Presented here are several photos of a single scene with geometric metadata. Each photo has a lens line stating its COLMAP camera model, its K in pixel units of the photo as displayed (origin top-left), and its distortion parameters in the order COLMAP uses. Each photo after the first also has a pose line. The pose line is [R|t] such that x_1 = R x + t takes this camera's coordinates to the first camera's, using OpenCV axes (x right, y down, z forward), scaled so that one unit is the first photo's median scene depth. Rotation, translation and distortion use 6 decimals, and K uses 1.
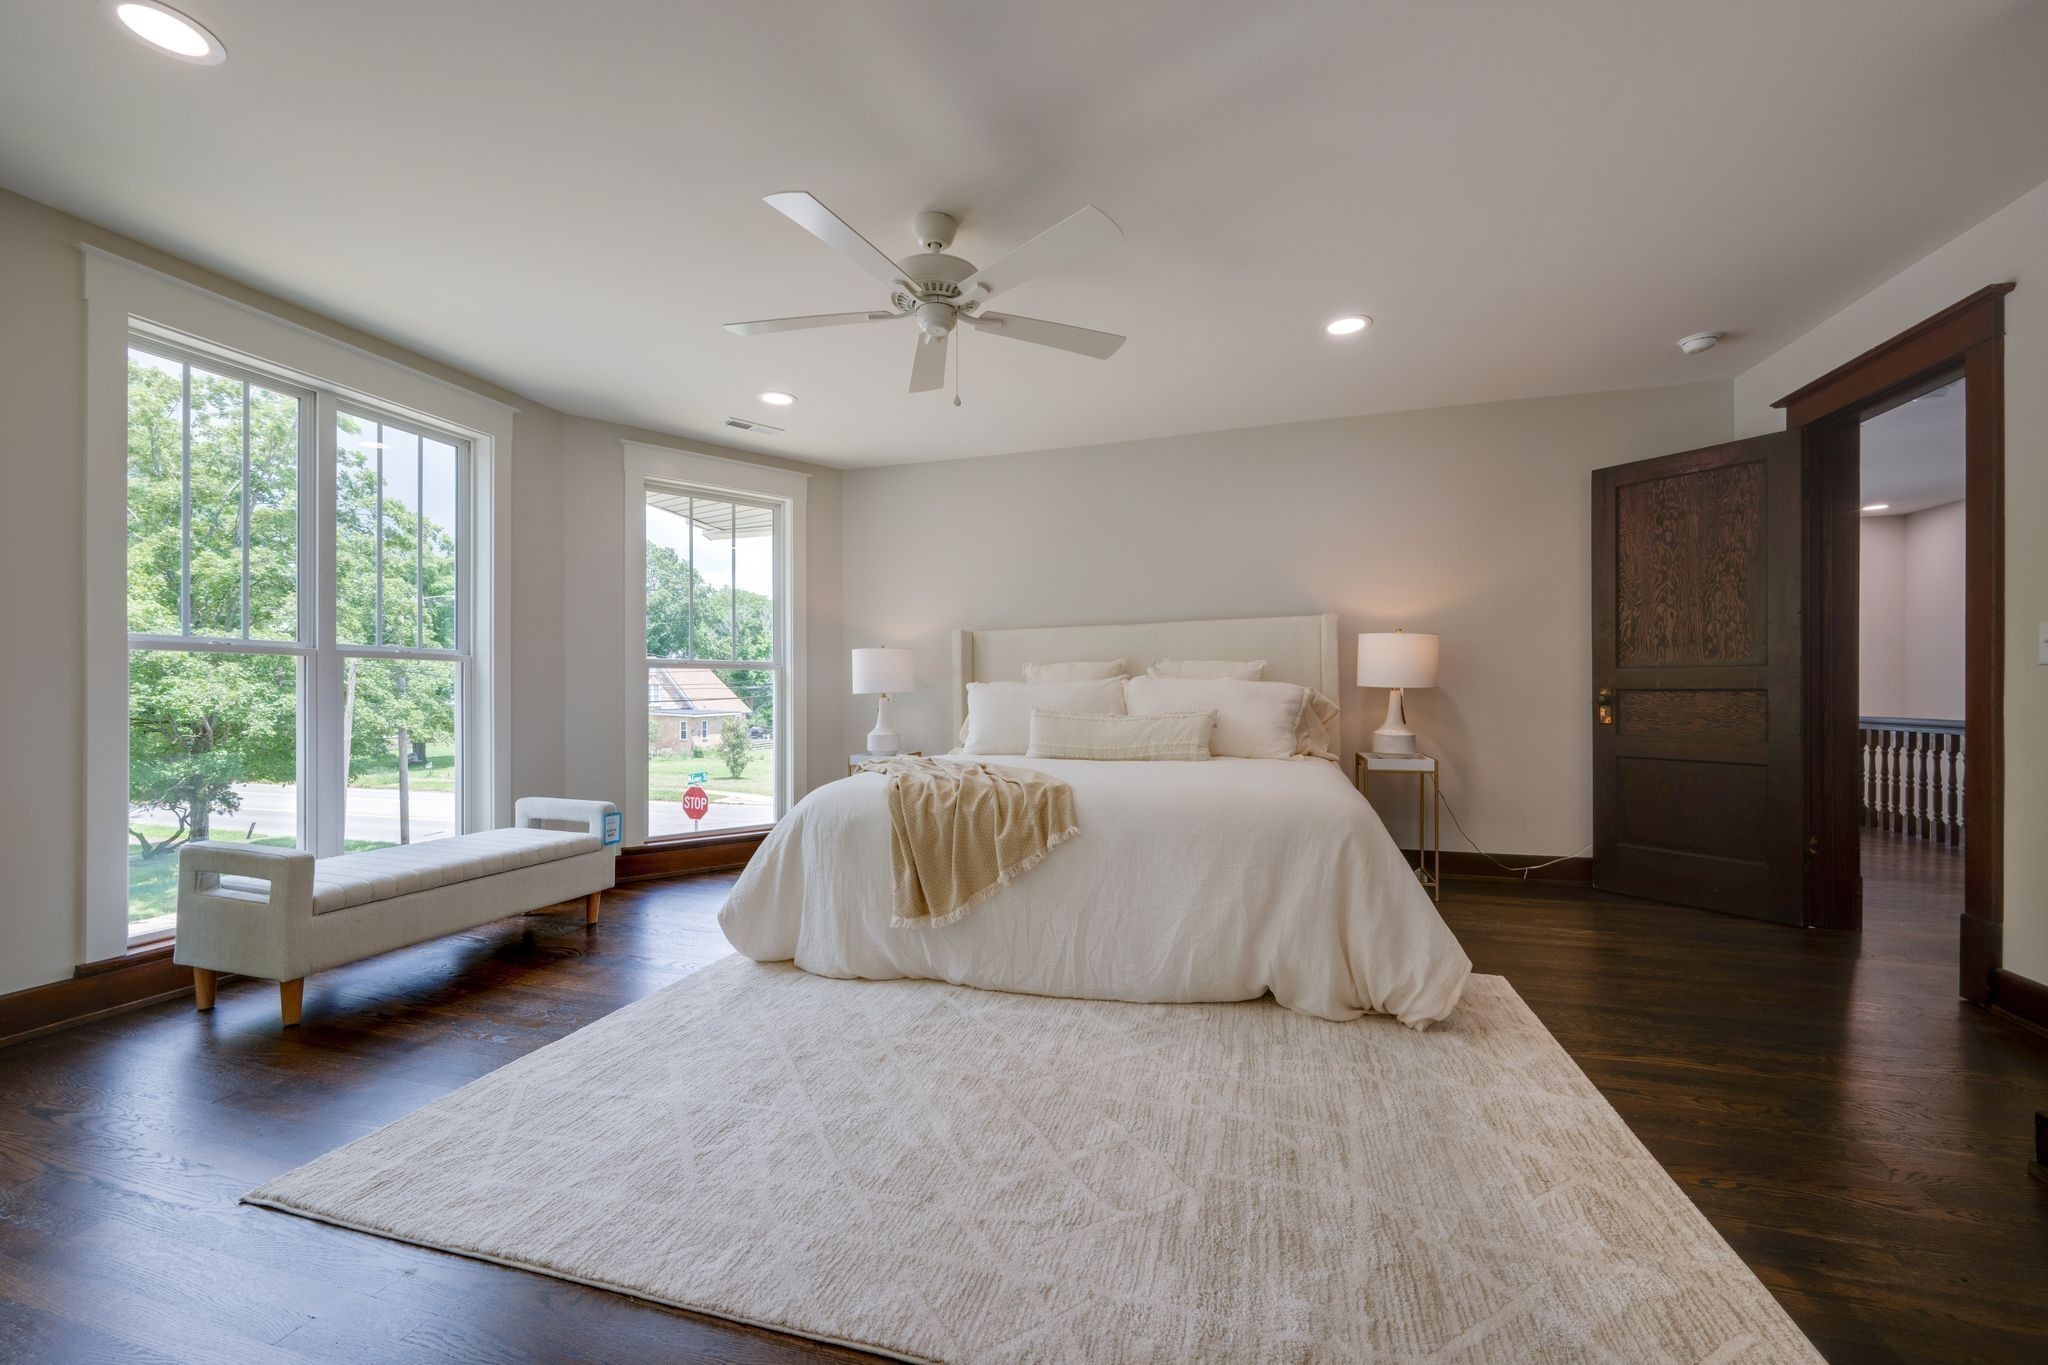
lens RADIAL K [[805.5, 0, 1029.2], [0, 805.5, 690.4], [0, 0, 1]] dist [-0.001588, -0.000672]
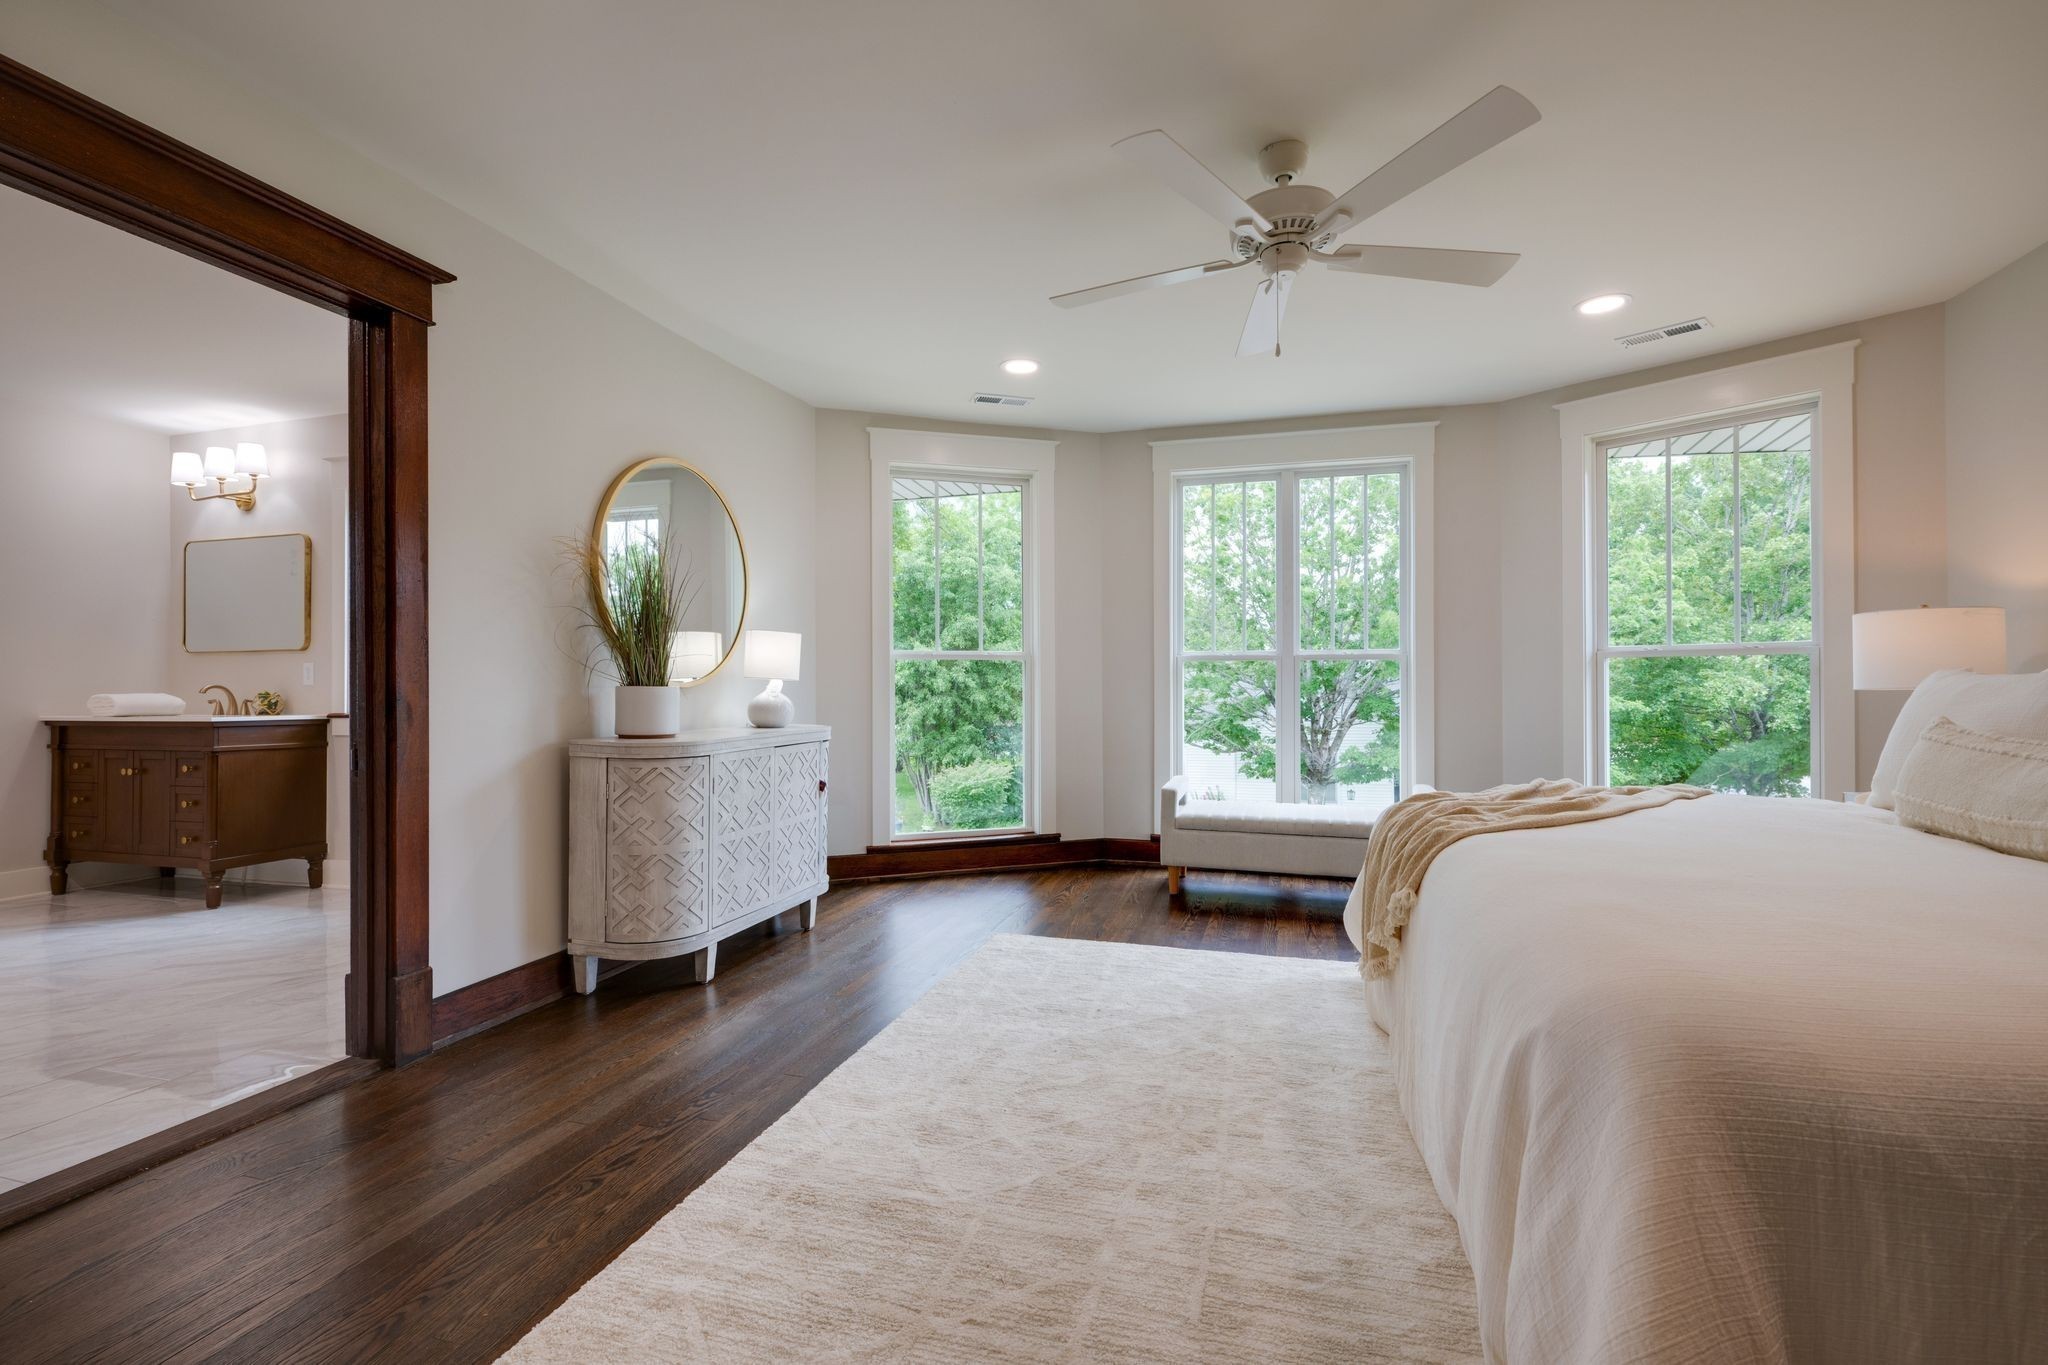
lens RADIAL K [[868.5, 0, 1024.0], [0, 868.5, 682.5], [0, 0, 1]] dist [0.000354, -0.000025]
pose [[0.007197, 0.000668, -0.999974, 0.606791], [0.000354, 1.000000, 0.000671, -0.005700], [0.999974, -0.000358, 0.007197, 0.518884]]
